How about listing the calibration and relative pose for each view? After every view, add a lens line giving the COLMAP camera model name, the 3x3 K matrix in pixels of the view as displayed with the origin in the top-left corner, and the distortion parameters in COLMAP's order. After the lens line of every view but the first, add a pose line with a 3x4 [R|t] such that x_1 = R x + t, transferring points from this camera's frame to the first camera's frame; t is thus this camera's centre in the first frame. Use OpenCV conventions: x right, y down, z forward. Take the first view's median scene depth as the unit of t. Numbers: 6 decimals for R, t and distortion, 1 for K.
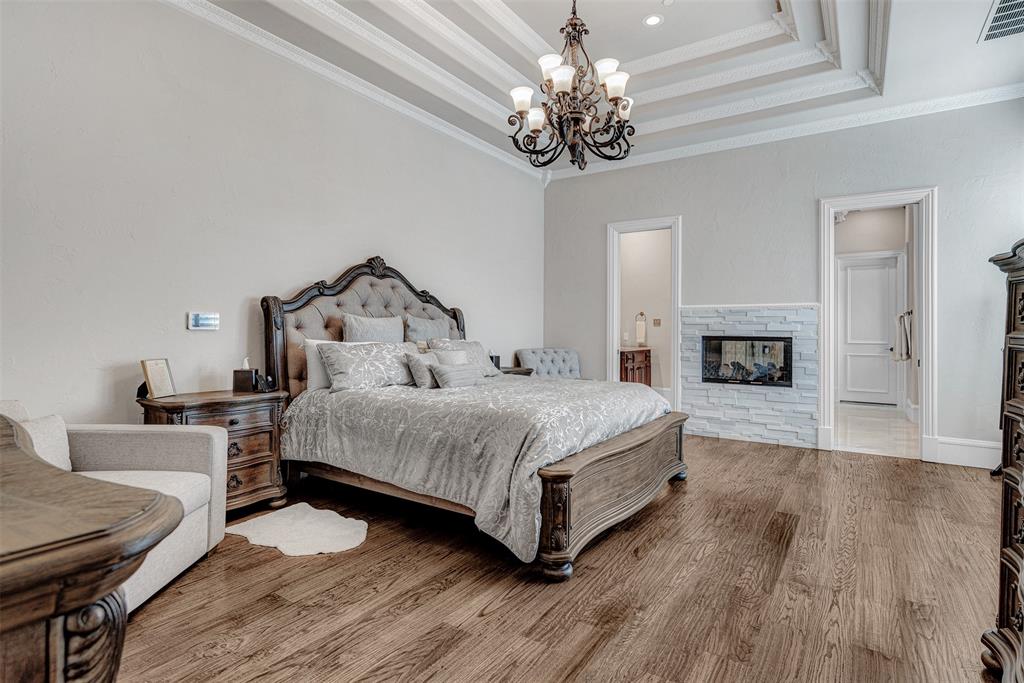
lens RADIAL K [[515.8, 0, 512.0], [0, 515.8, 341.5], [0, 0, 1]] dist [-0.004216, 0.000318]
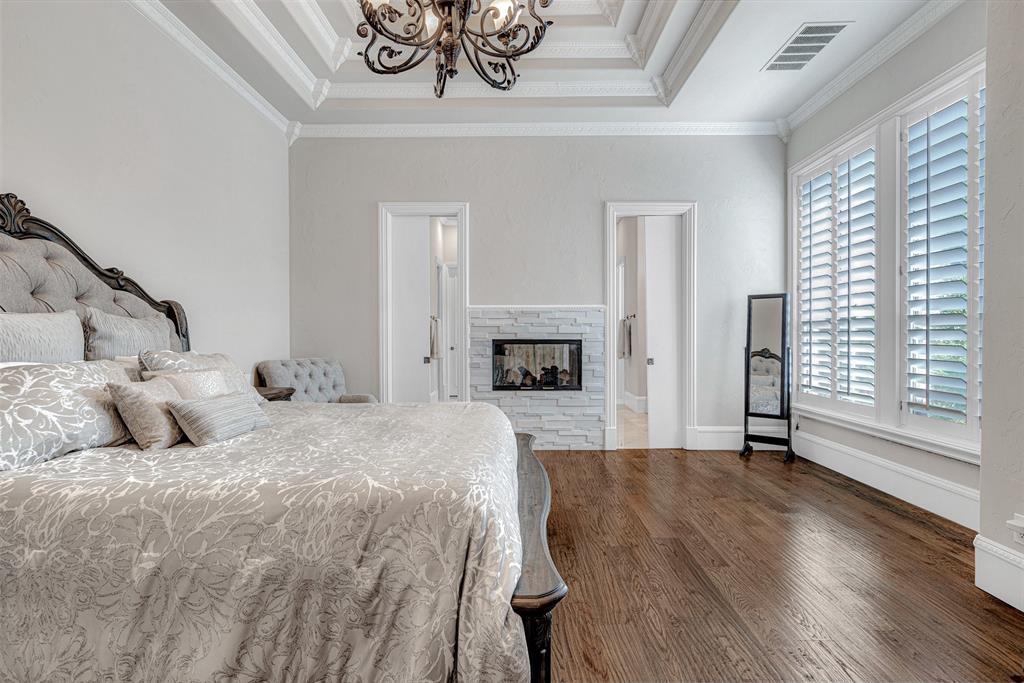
lens RADIAL K [[515.8, 0, 512.0], [0, 515.8, 341.5], [0, 0, 1]] dist [-0.004216, 0.000318]
pose [[0.836090, -0.016674, 0.548339, -0.123779], [0.020007, 0.999800, -0.000104, -0.008203], [-0.548227, 0.011057, 0.836256, 0.294283]]
